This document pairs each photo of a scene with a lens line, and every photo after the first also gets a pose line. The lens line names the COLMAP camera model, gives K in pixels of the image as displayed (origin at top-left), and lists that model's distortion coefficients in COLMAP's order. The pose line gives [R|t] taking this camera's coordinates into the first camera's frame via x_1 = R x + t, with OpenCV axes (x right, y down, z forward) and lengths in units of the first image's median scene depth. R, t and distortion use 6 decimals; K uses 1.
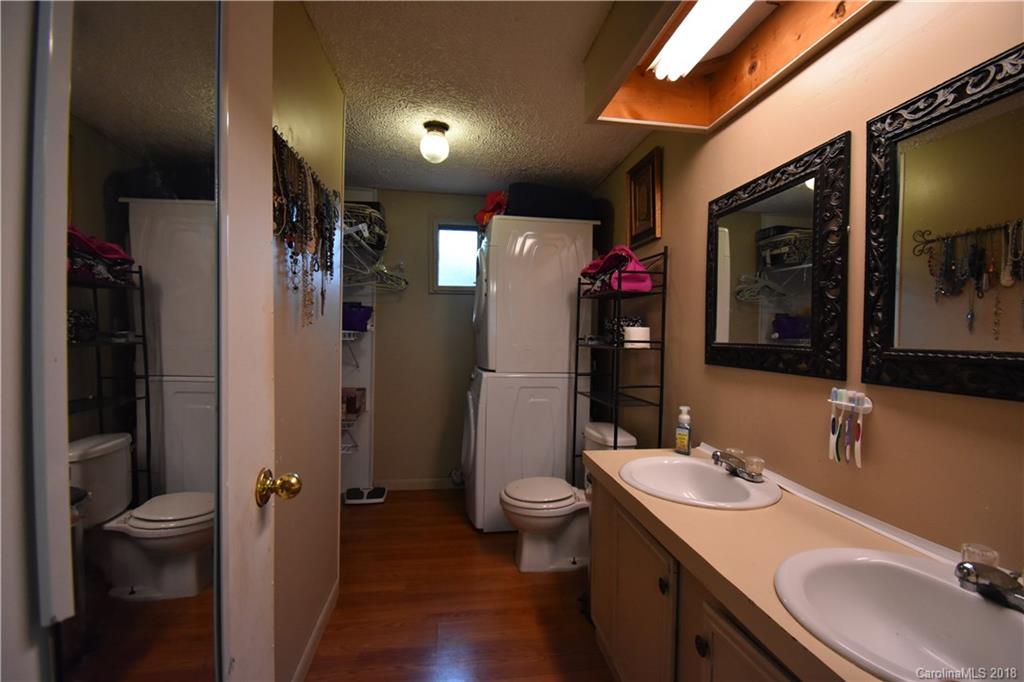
lens RADIAL K [[451.0, 0, 519.7], [0, 451.0, 337.7], [0, 0, 1]] dist [0.020977, -0.028089]
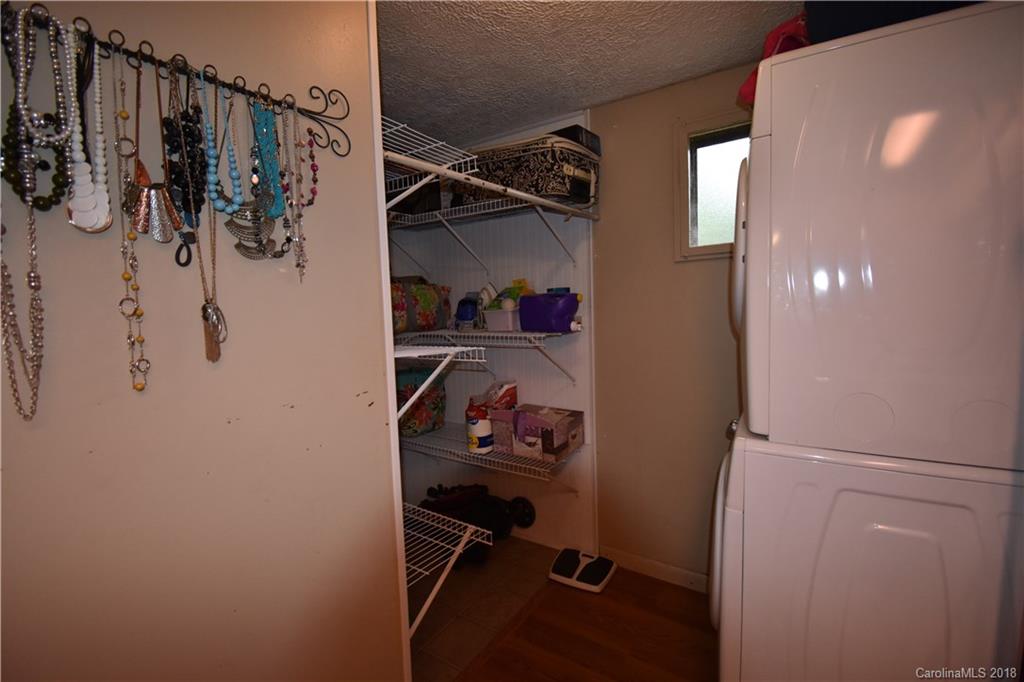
lens RADIAL K [[451.0, 0, 519.7], [0, 451.0, 337.7], [0, 0, 1]] dist [0.020977, -0.028089]
pose [[0.745538, 0.006209, -0.666434, 0.046661], [0.039809, 0.997756, 0.053830, -0.044386], [0.665273, -0.066662, 0.743619, 0.461376]]
